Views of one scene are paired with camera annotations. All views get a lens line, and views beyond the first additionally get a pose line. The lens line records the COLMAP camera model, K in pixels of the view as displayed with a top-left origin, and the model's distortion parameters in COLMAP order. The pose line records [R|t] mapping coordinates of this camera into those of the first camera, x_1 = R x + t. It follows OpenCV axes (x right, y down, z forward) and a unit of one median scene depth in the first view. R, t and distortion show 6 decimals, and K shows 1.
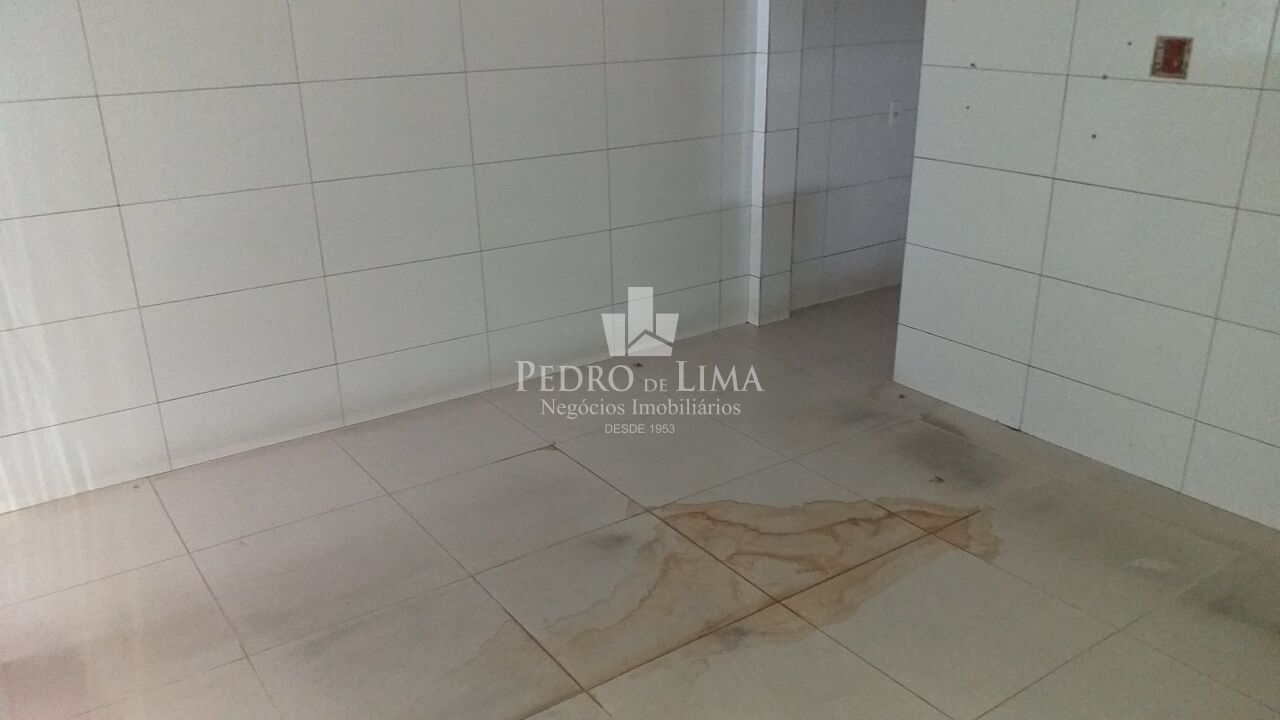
lens RADIAL K [[1010.2, 0, 654.2], [0, 1010.2, 361.6], [0, 0, 1]] dist [0.144665, -0.246303]
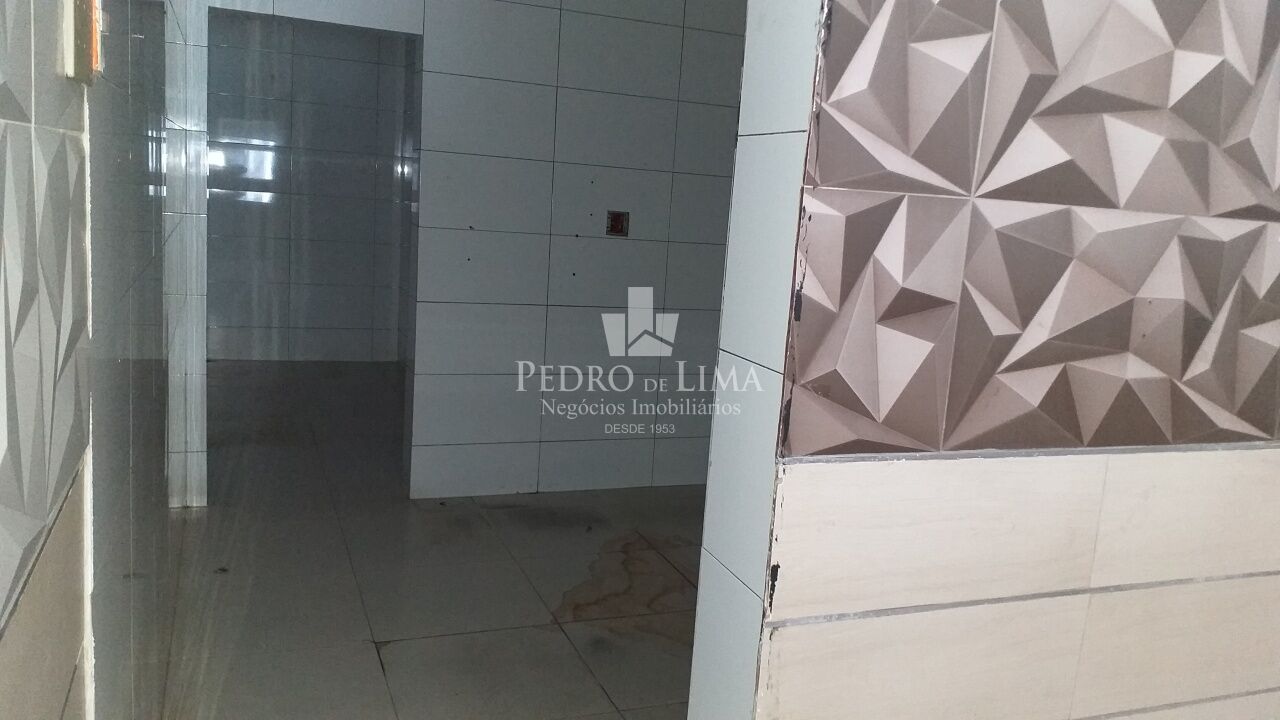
lens RADIAL K [[1013.8, 0, 676.0], [0, 1013.8, 362.8], [0, 0, 1]] dist [0.139192, -0.298130]
pose [[0.207182, -0.134948, 0.968950, -1.031936], [0.268546, 0.960239, 0.076315, -0.175507], [-0.940723, 0.244397, 0.235184, 0.568480]]
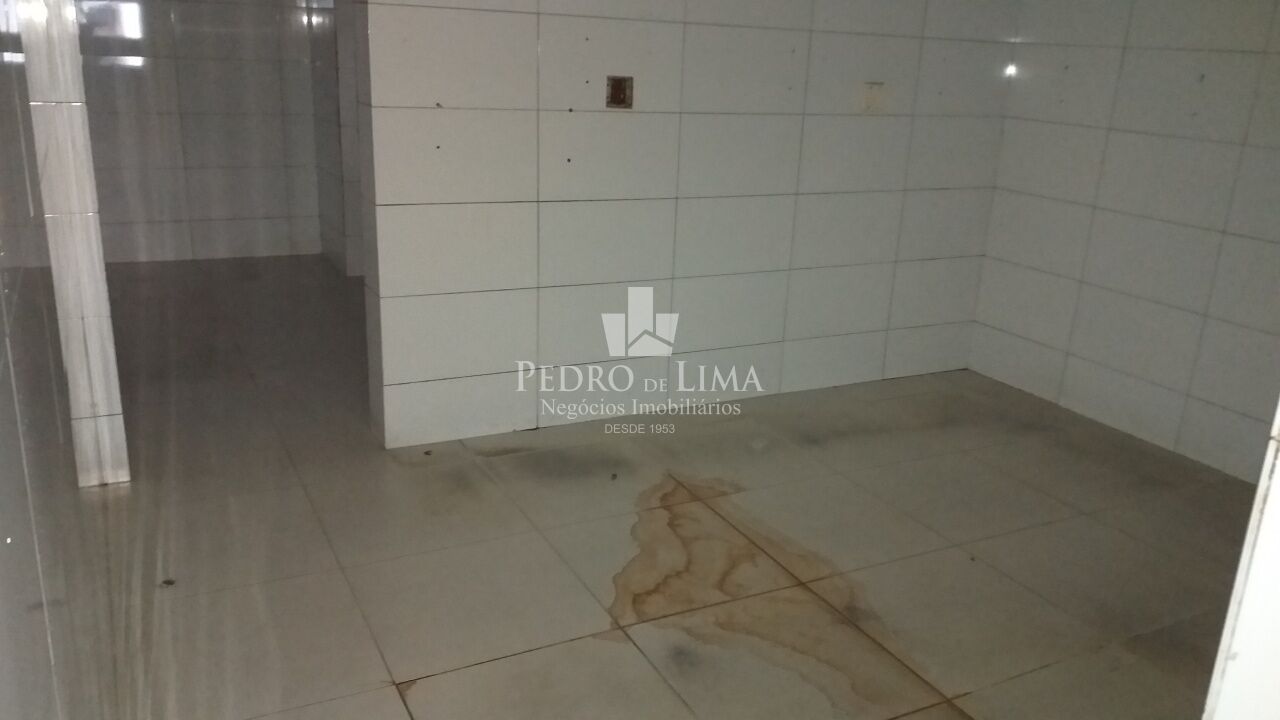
lens RADIAL K [[1010.2, 0, 654.2], [0, 1010.2, 361.6], [0, 0, 1]] dist [0.144665, -0.246303]
pose [[0.126204, -0.281903, 0.951106, -0.776519], [0.302047, 0.924168, 0.233840, -0.259351], [-0.944902, 0.257768, 0.201782, 0.761083]]
